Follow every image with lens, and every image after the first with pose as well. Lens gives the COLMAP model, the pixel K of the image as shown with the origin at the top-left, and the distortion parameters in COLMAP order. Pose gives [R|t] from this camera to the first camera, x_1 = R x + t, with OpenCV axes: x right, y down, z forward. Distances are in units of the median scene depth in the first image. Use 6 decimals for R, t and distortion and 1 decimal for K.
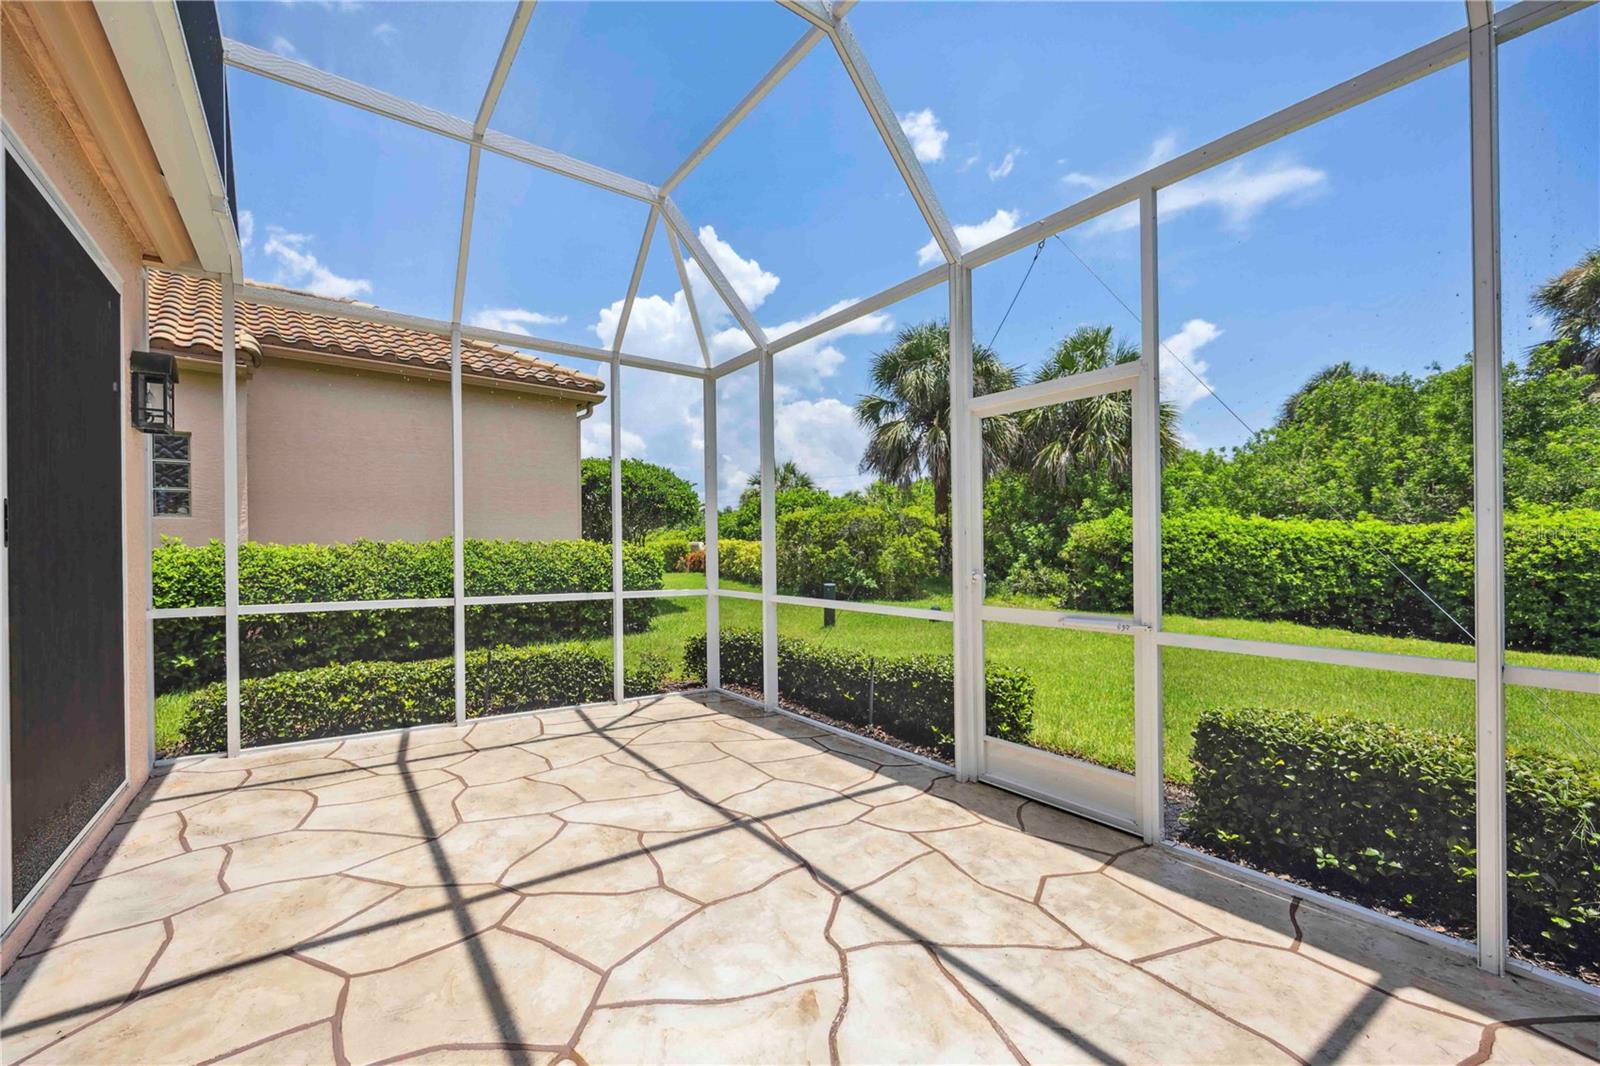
lens RADIAL K [[661.1, 0, 798.0], [0, 661.1, 551.7], [0, 0, 1]] dist [-0.001960, -0.000143]
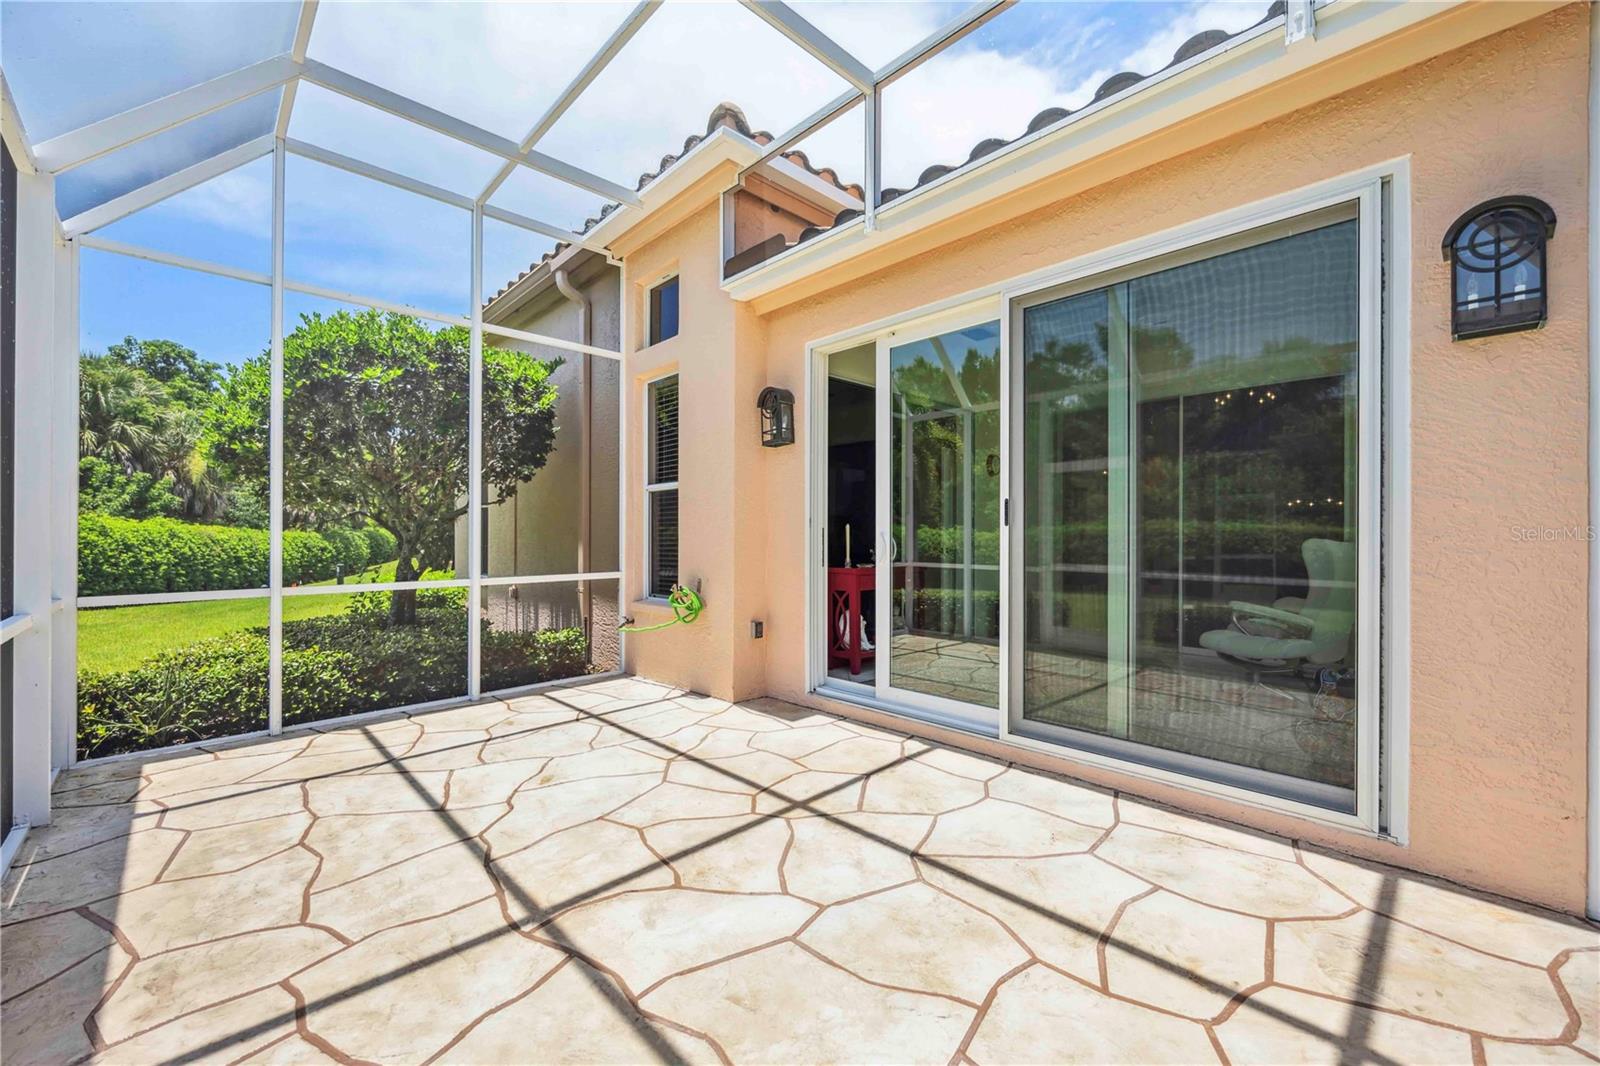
lens RADIAL K [[638.4, 0, 799.9], [0, 638.4, 538.3], [0, 0, 1]] dist [-0.004108, -0.000006]
pose [[-0.991668, 0.006576, -0.128653, -0.237872], [0.005035, 0.999912, 0.012296, 0.000778], [0.128722, 0.011546, -0.991613, 1.469393]]
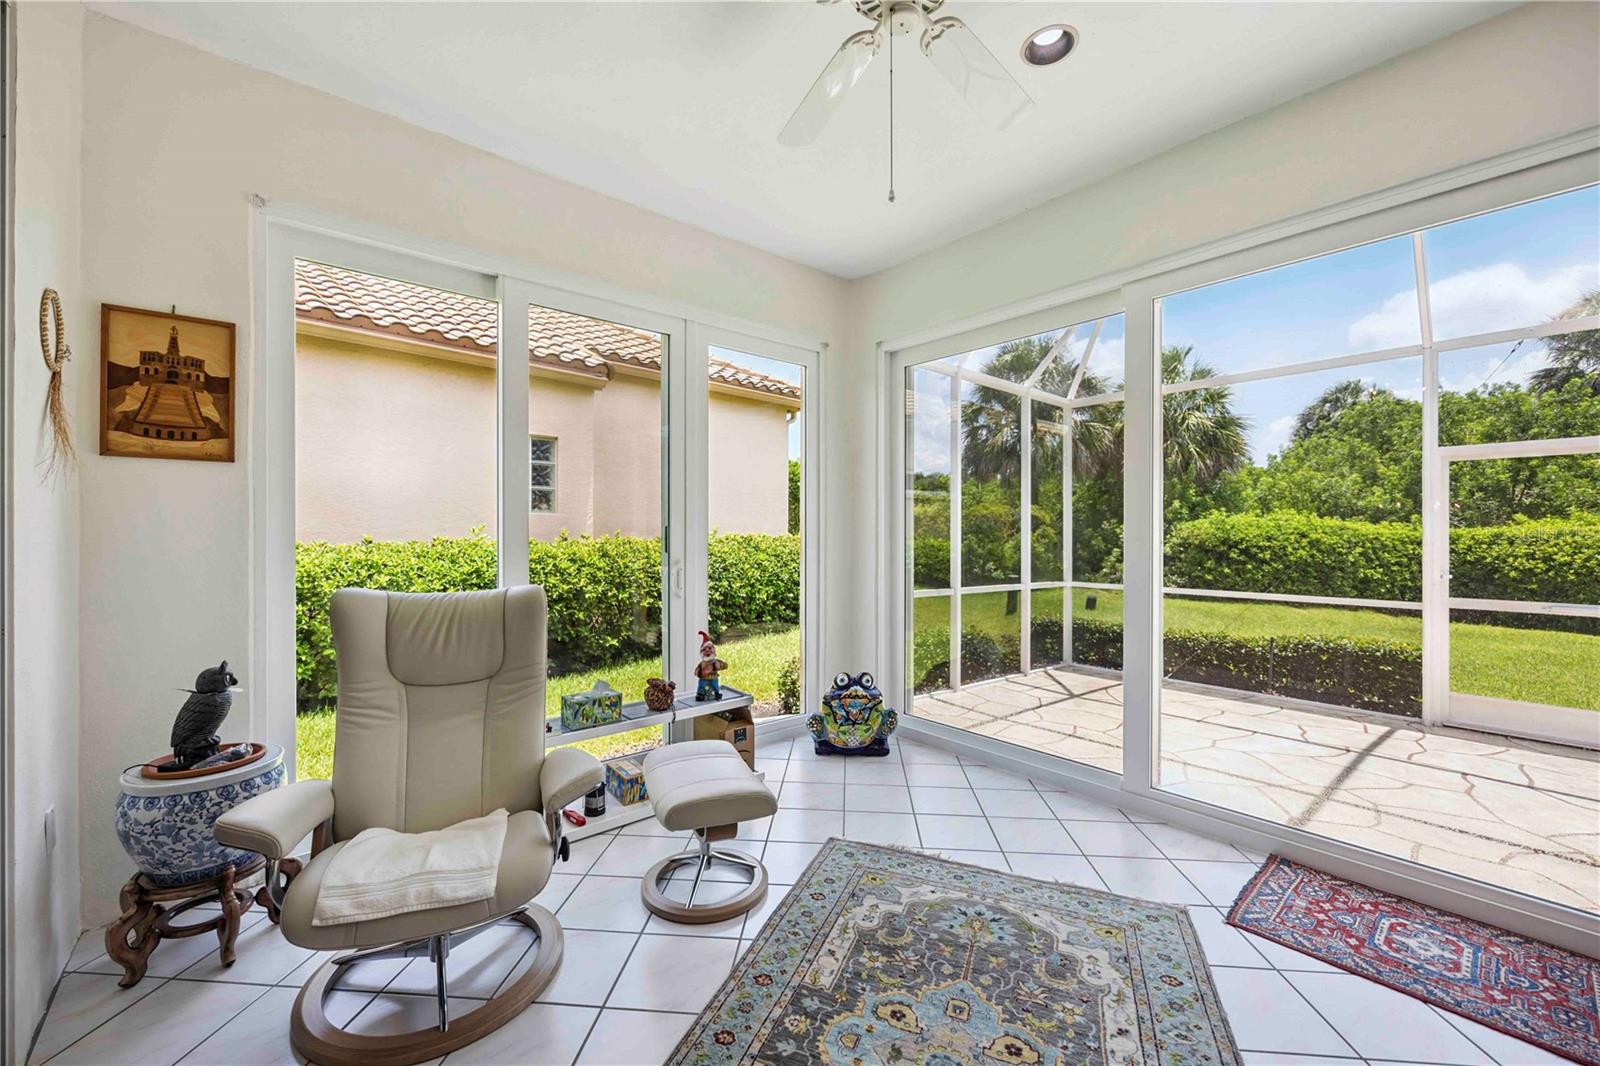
lens RADIAL K [[649.7, 0, 797.2], [0, 649.7, 540.7], [0, 0, 1]] dist [0.000319, 0.000091]
pose [[0.997843, 0.010298, 0.064829, -1.188946], [-0.010266, 0.999947, -0.000822, -0.018243], [-0.064834, 0.000154, 0.997896, -0.249140]]
